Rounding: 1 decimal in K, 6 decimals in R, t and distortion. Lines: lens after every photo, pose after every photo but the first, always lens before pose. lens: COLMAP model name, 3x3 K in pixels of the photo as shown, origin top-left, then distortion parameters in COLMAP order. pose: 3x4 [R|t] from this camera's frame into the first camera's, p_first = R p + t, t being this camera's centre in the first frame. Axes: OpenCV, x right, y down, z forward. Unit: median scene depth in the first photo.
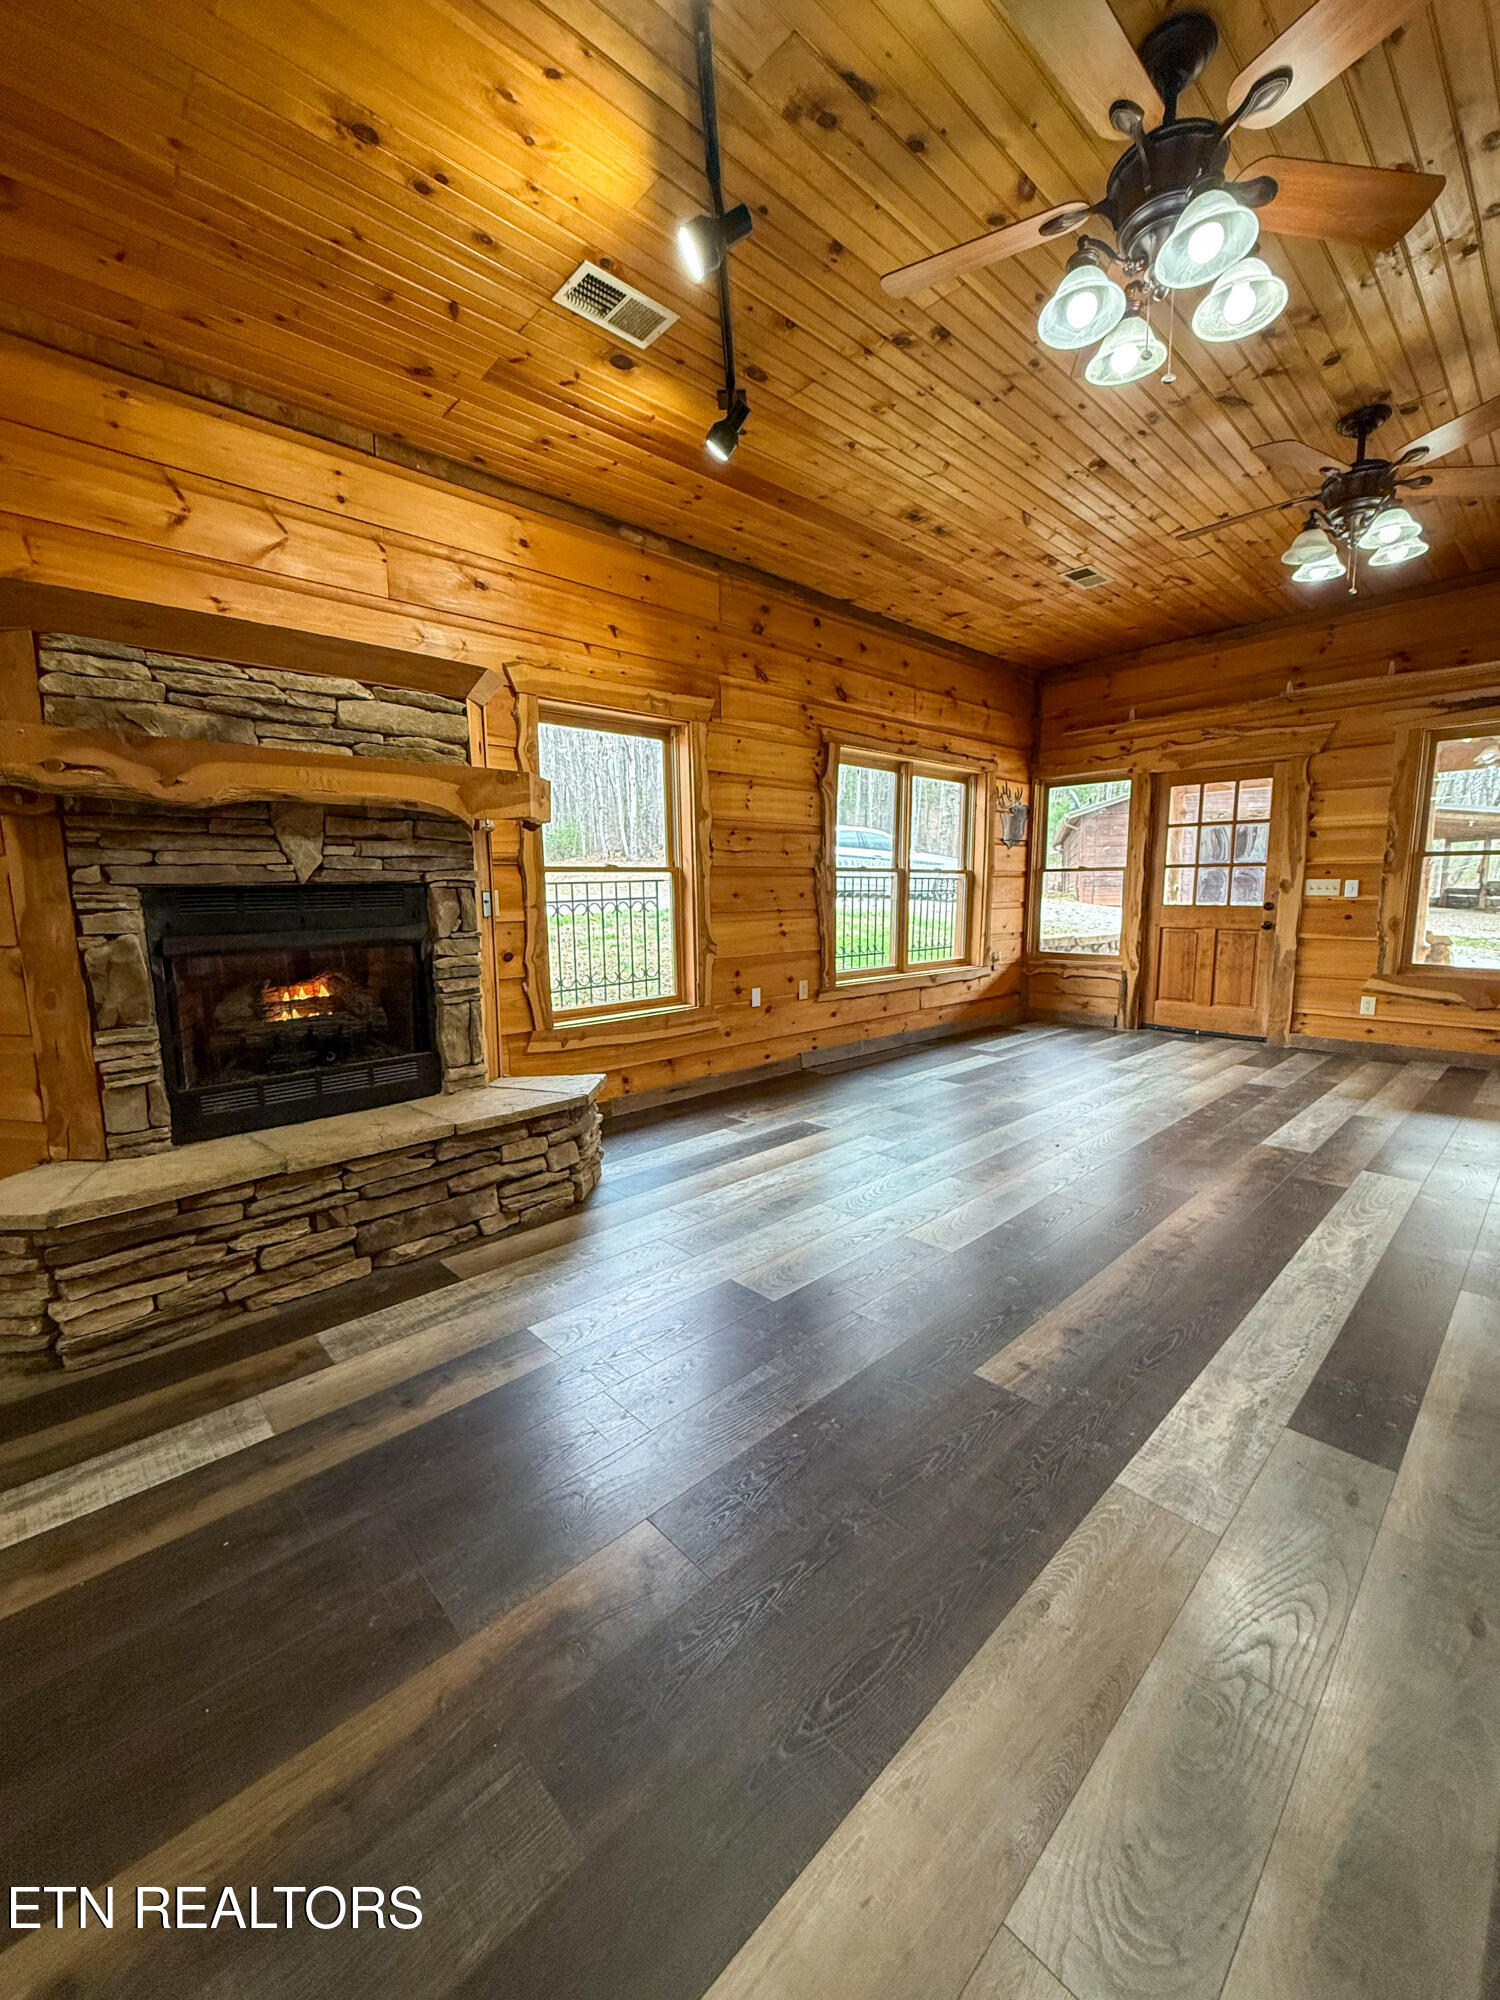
lens RADIAL K [[804.1, 0, 750.0], [0, 804.1, 1000.0], [0, 0, 1]] dist [-0.001033, -0.000328]
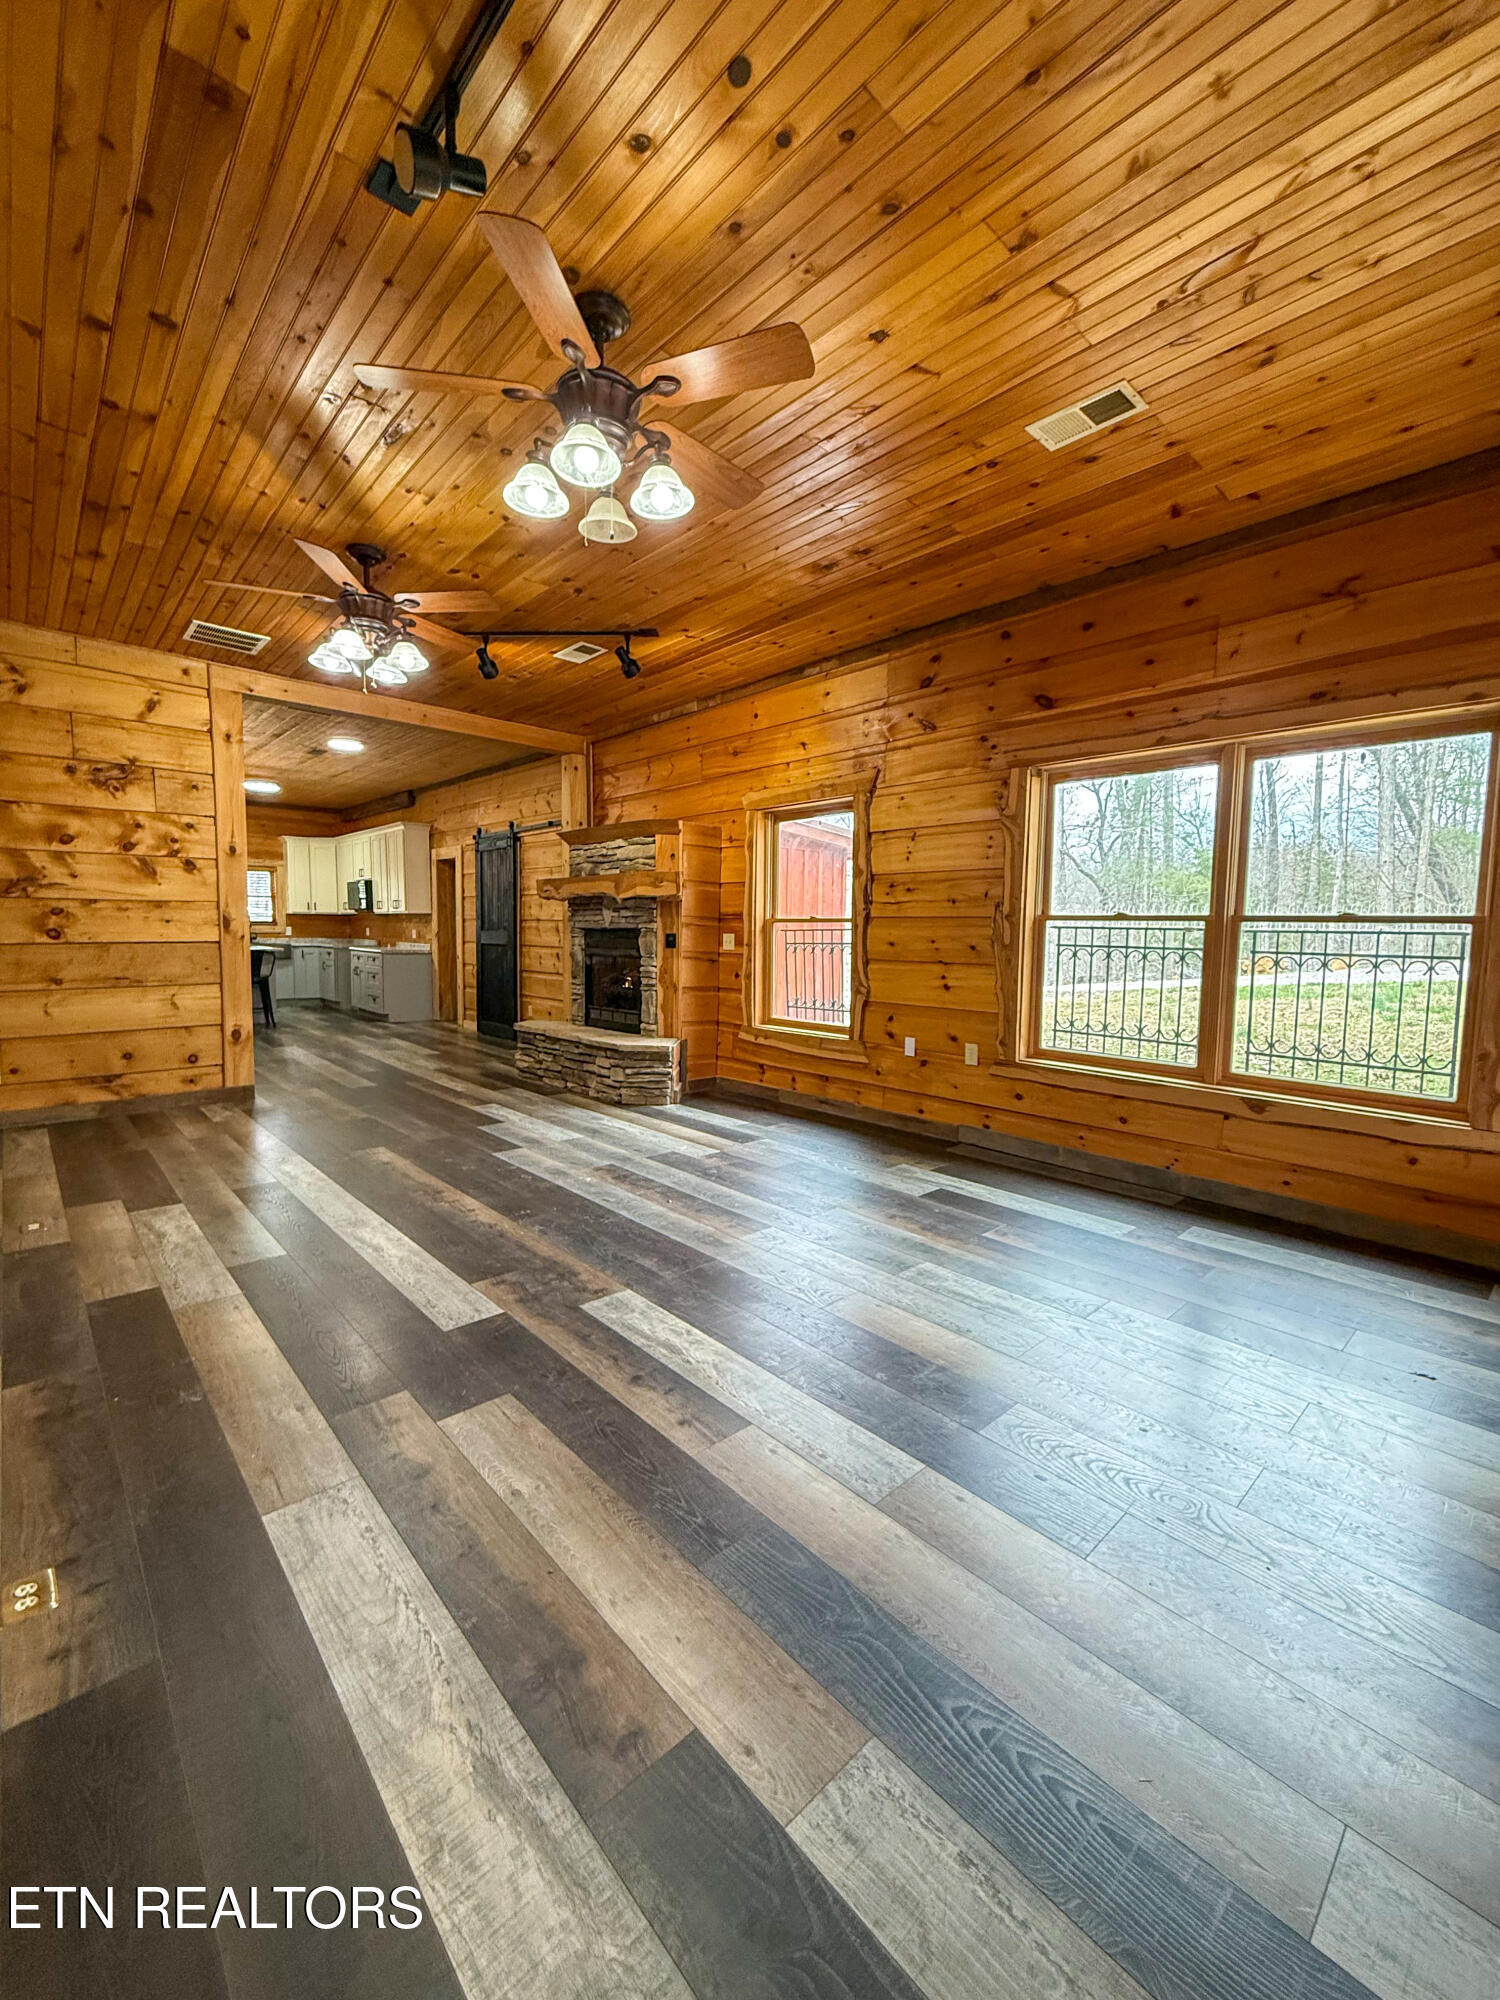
lens RADIAL K [[821.4, 0, 750.0], [0, 821.4, 1000.0], [0, 0, 1]] dist [-0.000051, -0.000041]
pose [[-0.025153, 0.100078, -0.994662, 1.216656], [-0.147458, 0.983721, 0.102707, -0.162047], [0.988748, 0.149254, -0.009986, 0.960304]]
